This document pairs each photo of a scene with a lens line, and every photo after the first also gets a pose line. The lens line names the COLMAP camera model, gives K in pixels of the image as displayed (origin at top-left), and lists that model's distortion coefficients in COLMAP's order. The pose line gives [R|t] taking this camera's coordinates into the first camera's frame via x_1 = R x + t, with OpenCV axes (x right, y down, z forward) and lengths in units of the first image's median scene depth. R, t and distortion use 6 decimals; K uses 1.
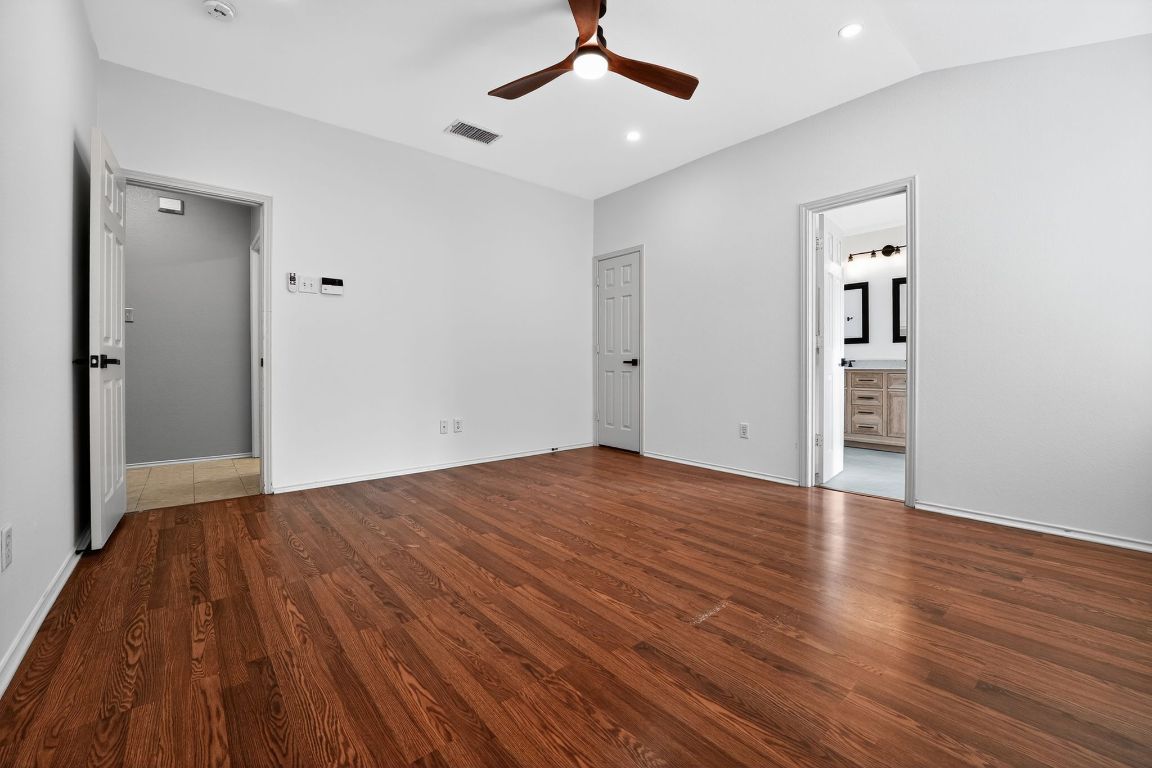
lens RADIAL K [[466.4, 0, 575.0], [0, 466.4, 375.0], [0, 0, 1]] dist [-0.027278, 0.003370]
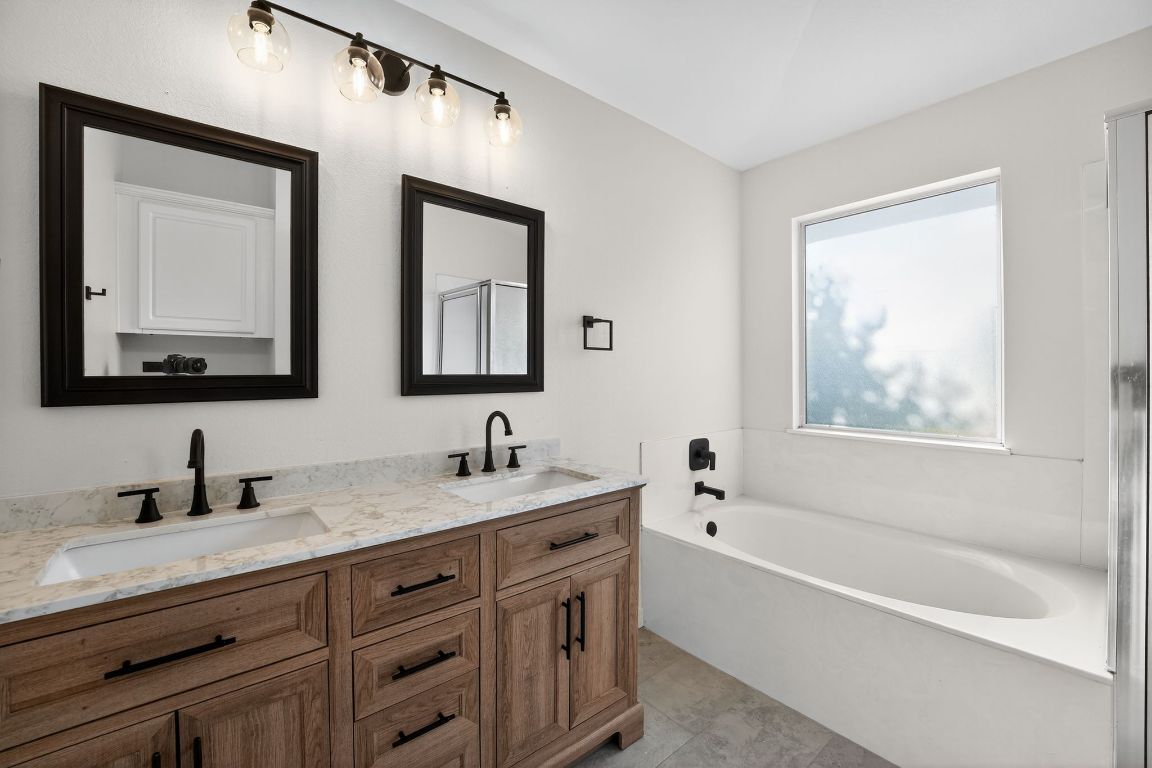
lens RADIAL K [[466.4, 0, 575.0], [0, 466.4, 375.0], [0, 0, 1]] dist [-0.027278, 0.003370]
pose [[0.005438, -0.006120, 0.999966, 0.411363], [0.029613, 0.999544, 0.005957, -0.084886], [-0.999547, 0.029579, 0.005617, 0.914353]]
